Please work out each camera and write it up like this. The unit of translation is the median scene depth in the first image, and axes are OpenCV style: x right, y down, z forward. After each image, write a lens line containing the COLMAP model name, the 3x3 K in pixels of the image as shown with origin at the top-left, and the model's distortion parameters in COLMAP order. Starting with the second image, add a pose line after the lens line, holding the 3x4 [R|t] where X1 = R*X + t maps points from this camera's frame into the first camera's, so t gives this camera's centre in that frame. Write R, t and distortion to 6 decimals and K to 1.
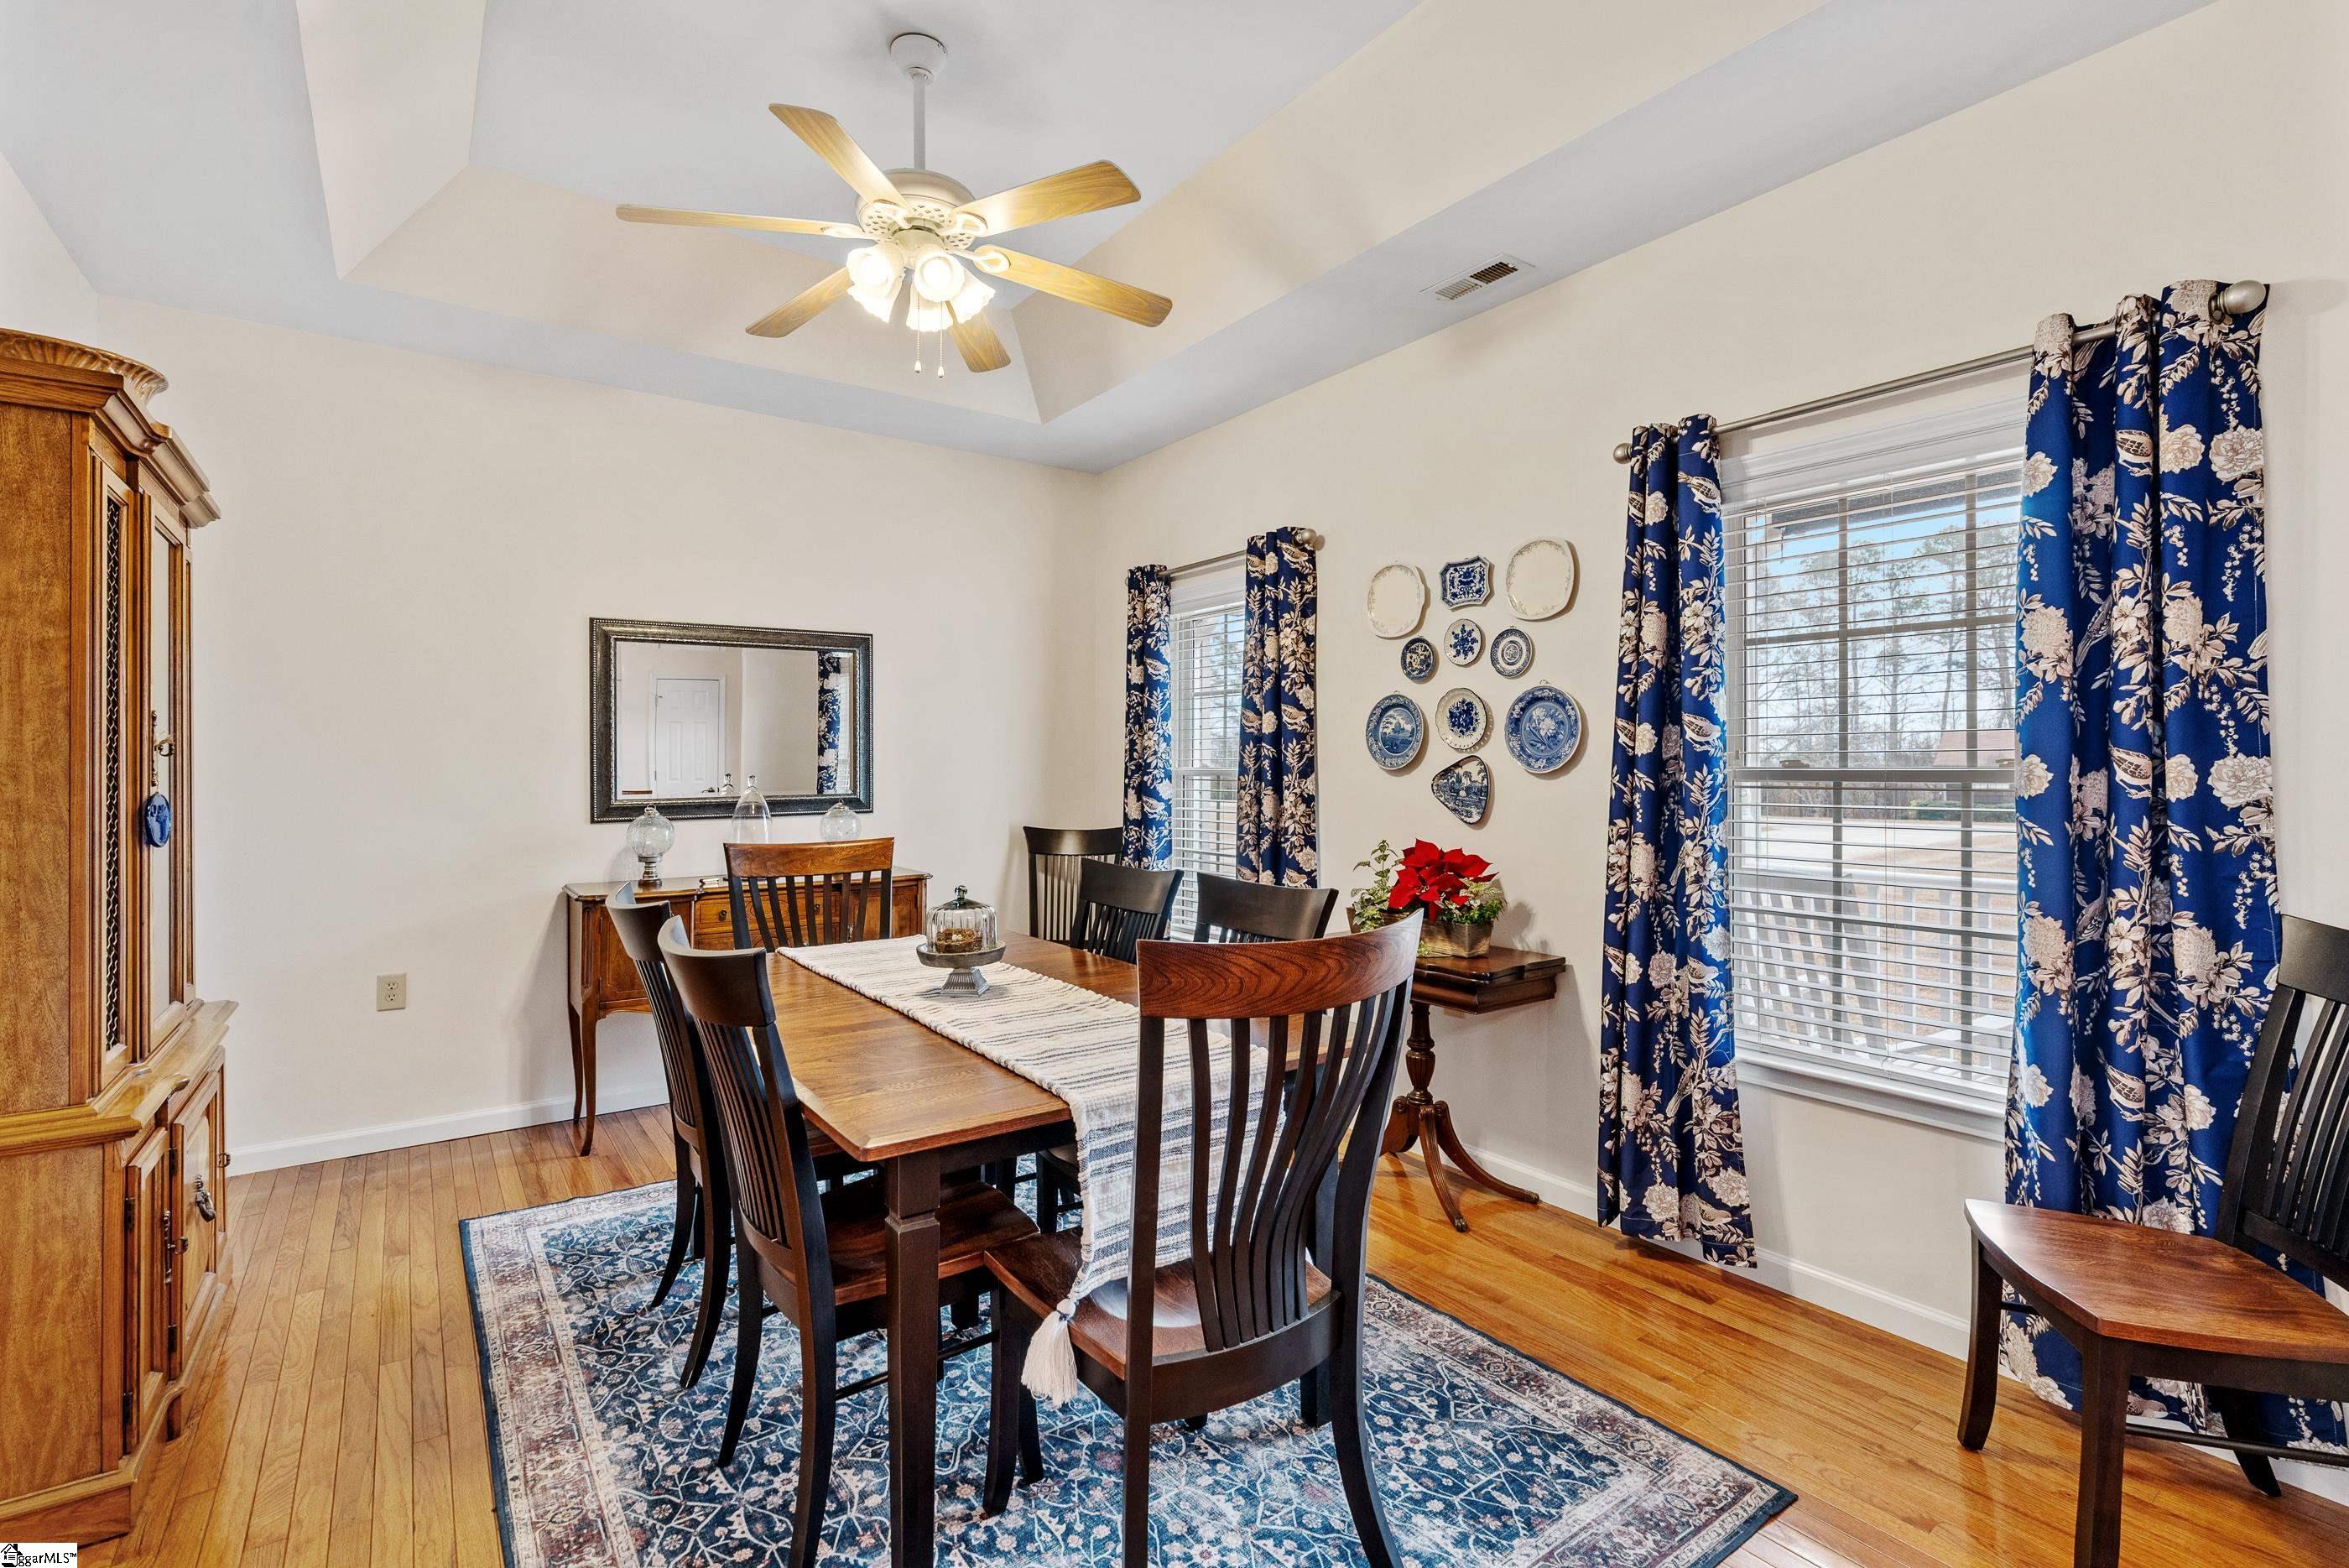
lens RADIAL K [[1062.2, 0, 1143.4], [0, 1062.2, 762.2], [0, 0, 1]] dist [-0.001556, -0.000143]
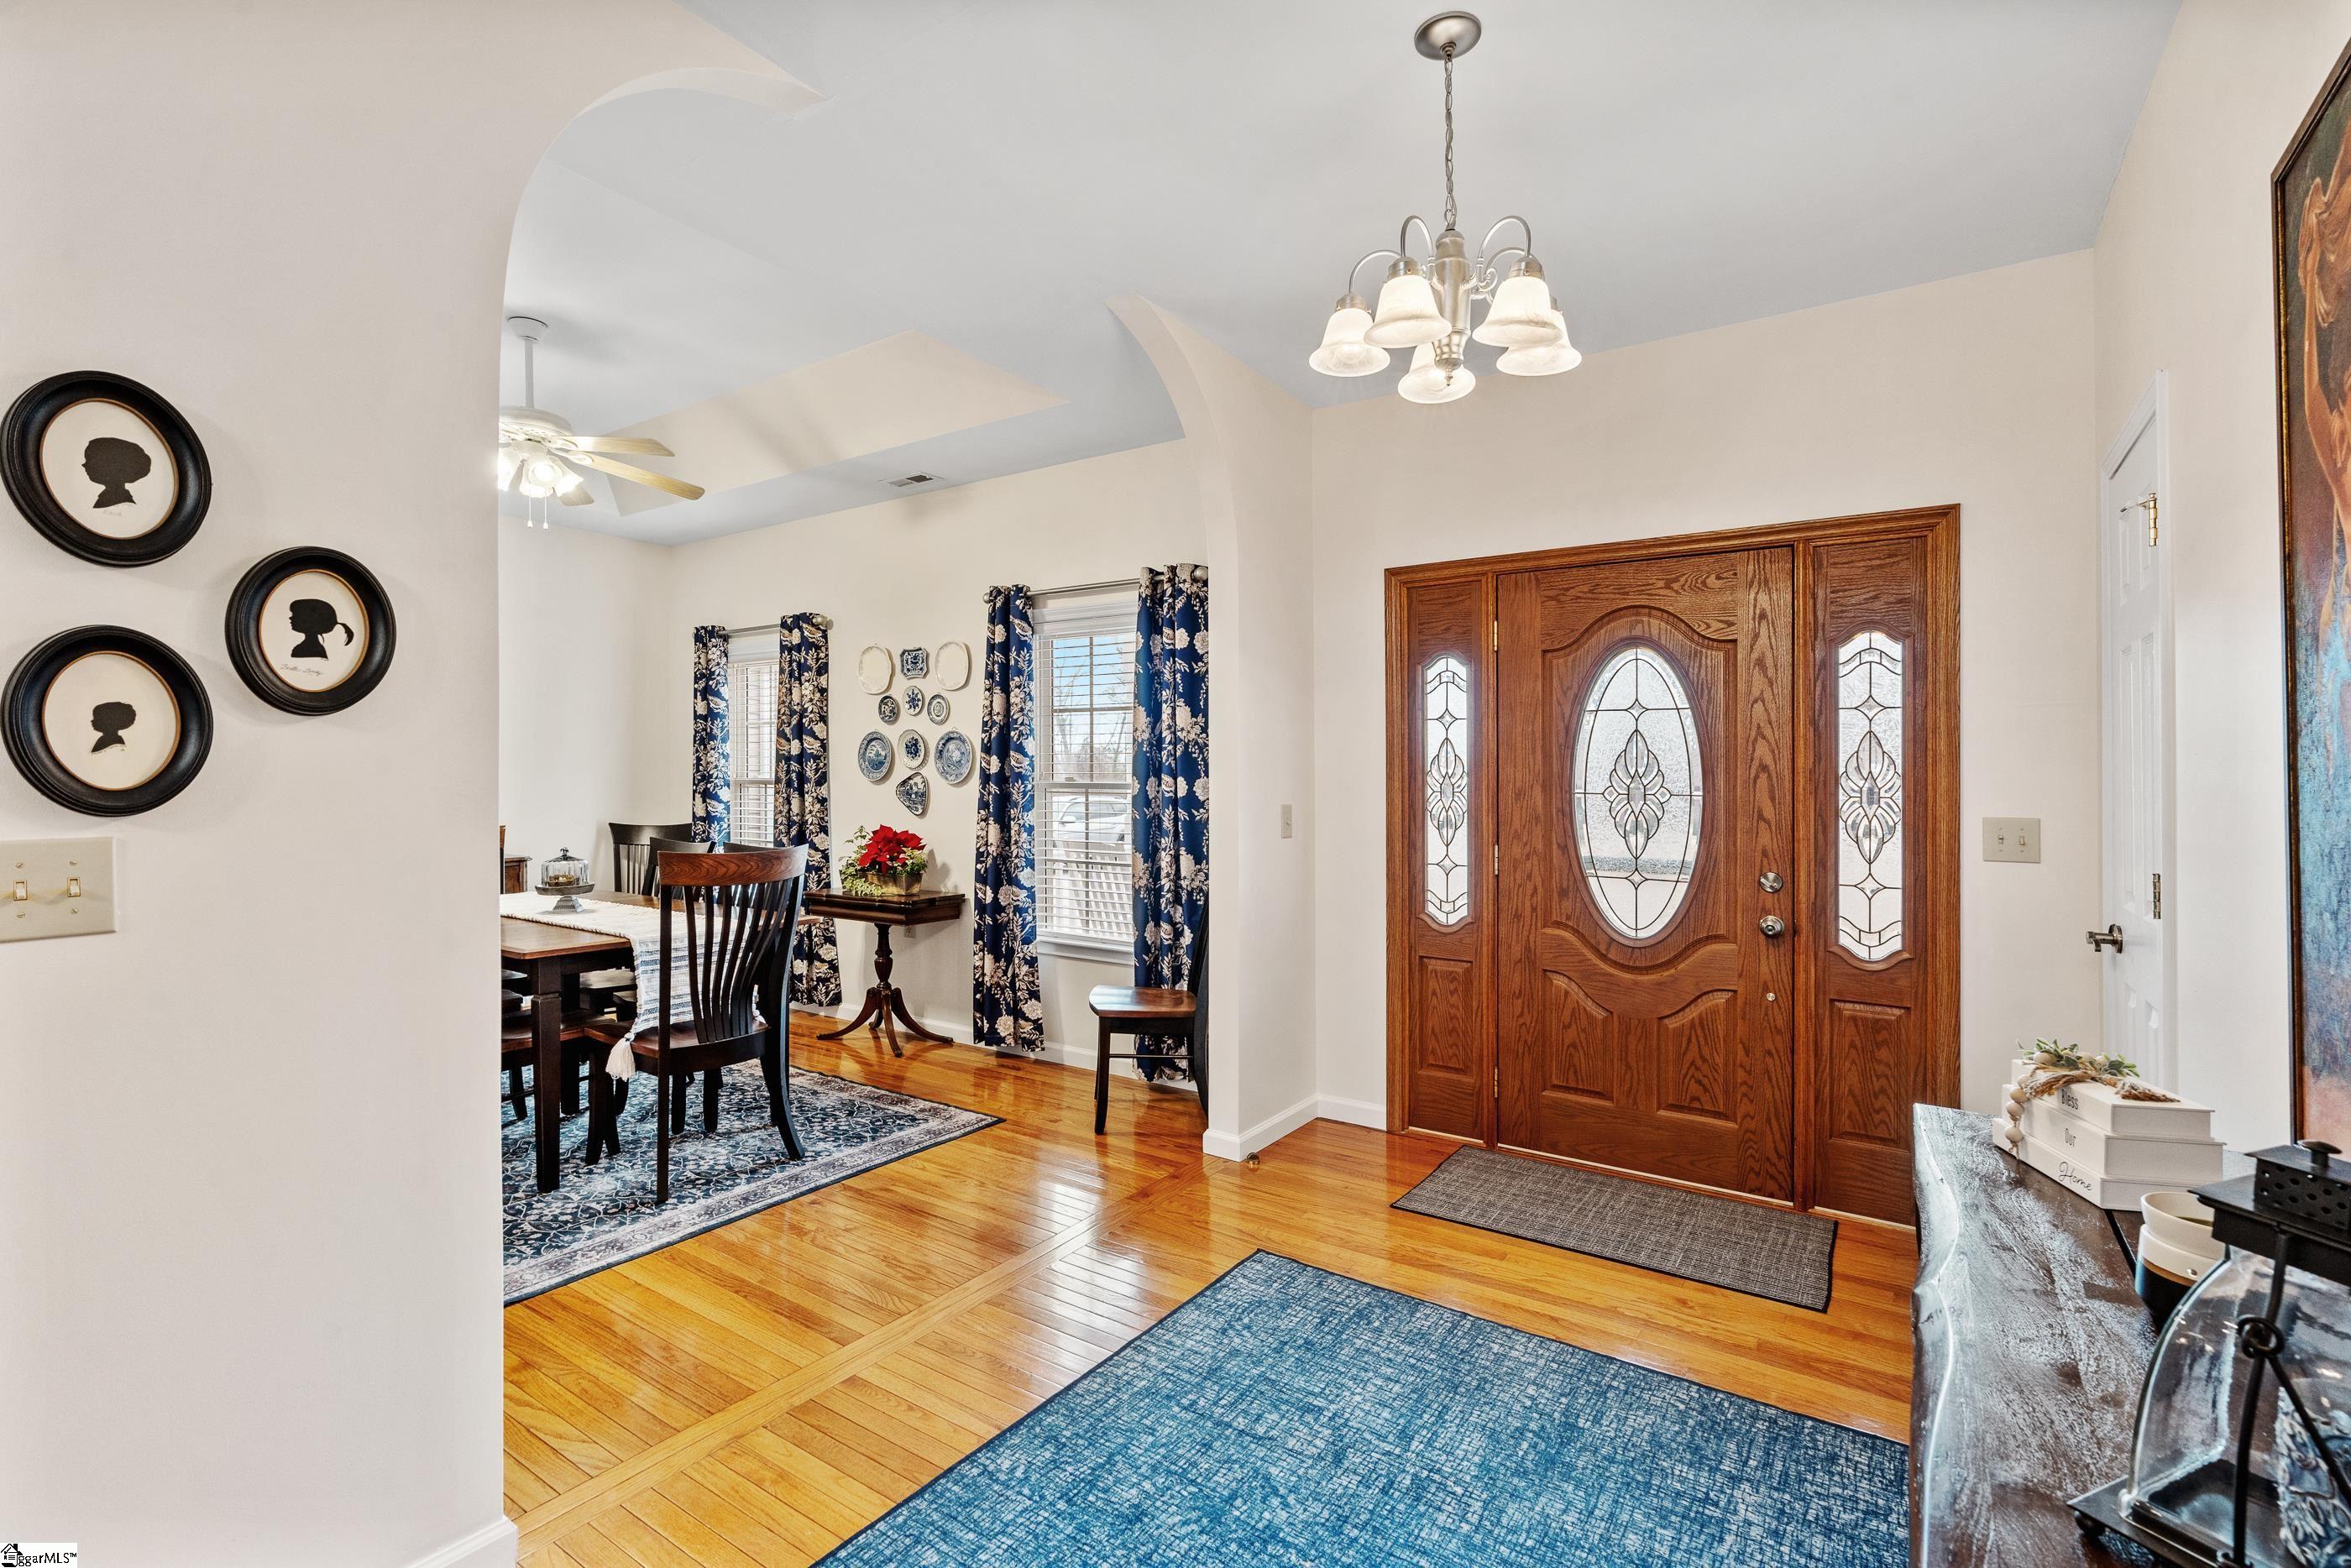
lens RADIAL K [[1091.2, 0, 1139.6], [0, 1091.2, 827.8], [0, 0, 1]] dist [-0.002200, -0.000074]
pose [[0.943890, -0.004045, 0.330235, 0.097788], [-0.012100, 0.998830, 0.046817, -0.004372], [-0.330038, -0.048186, 0.942737, -0.776350]]
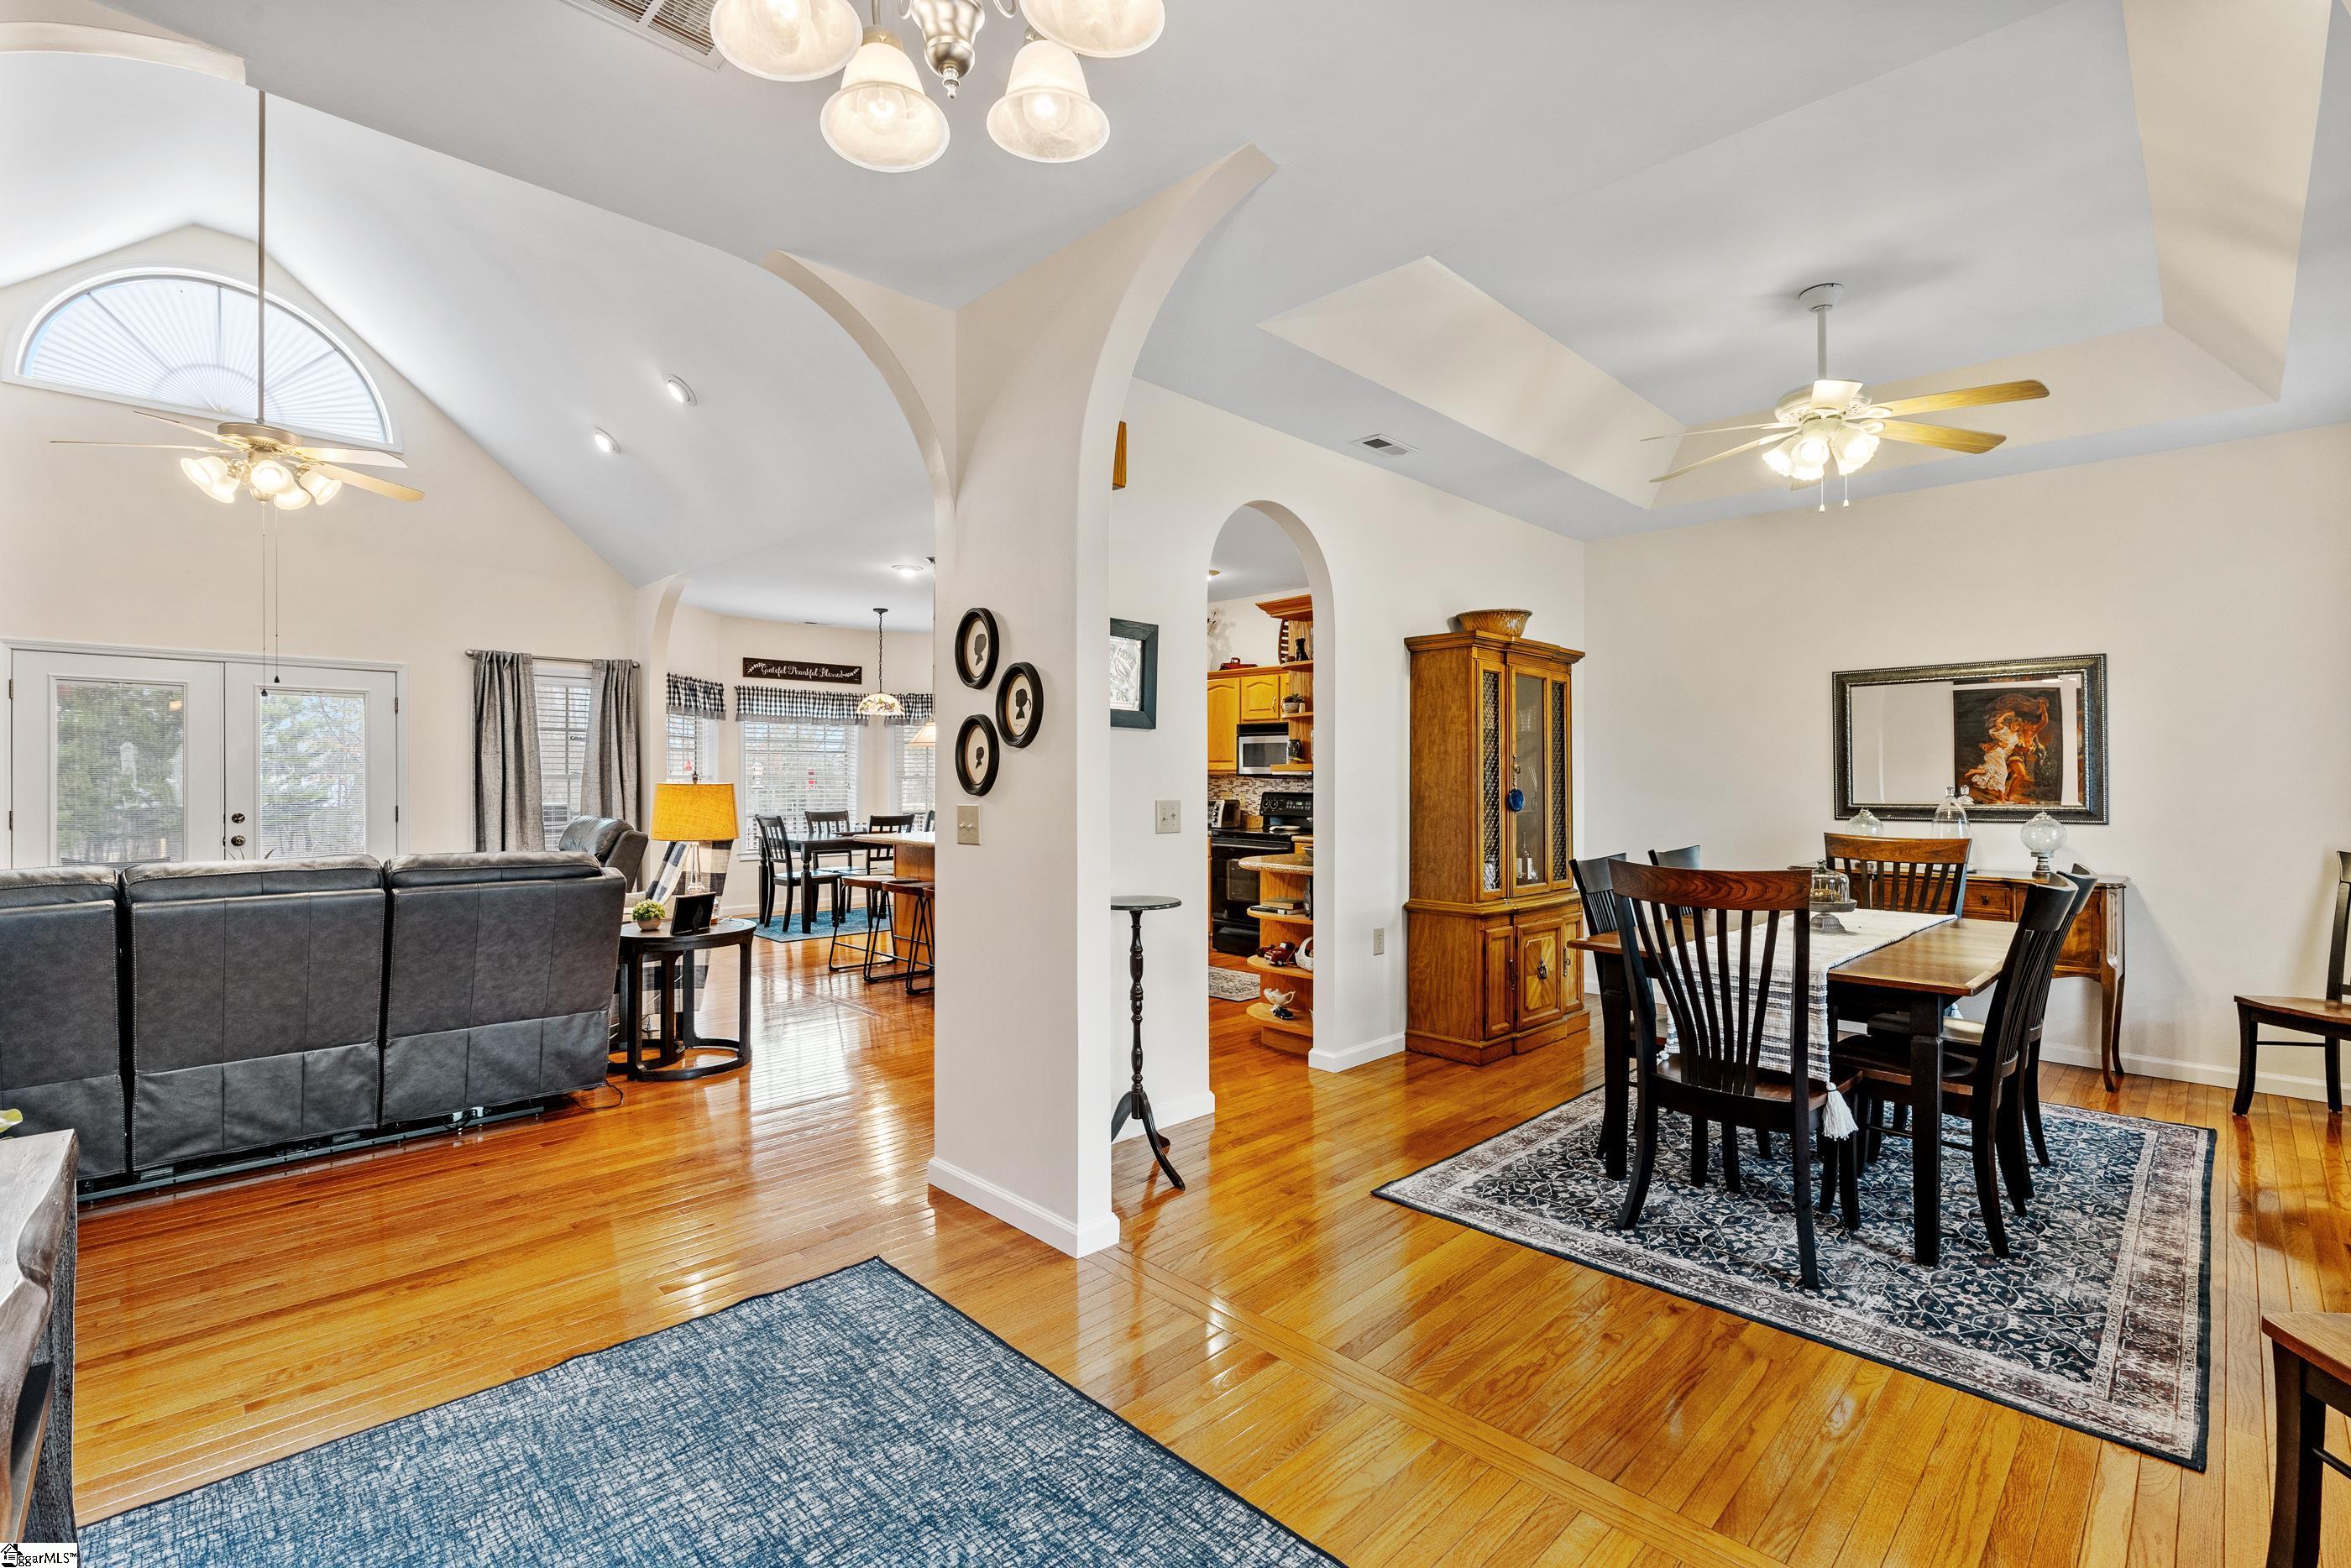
lens RADIAL K [[1058.2, 0, 1174.7], [0, 1058.2, 778.1], [0, 0, 1]] dist [-0.003823, 0.000124]
pose [[0.173484, 0.009290, -0.984793, 0.999996], [-0.003385, 0.999955, 0.008837, -0.007768], [0.984831, 0.001800, 0.173507, -0.138970]]
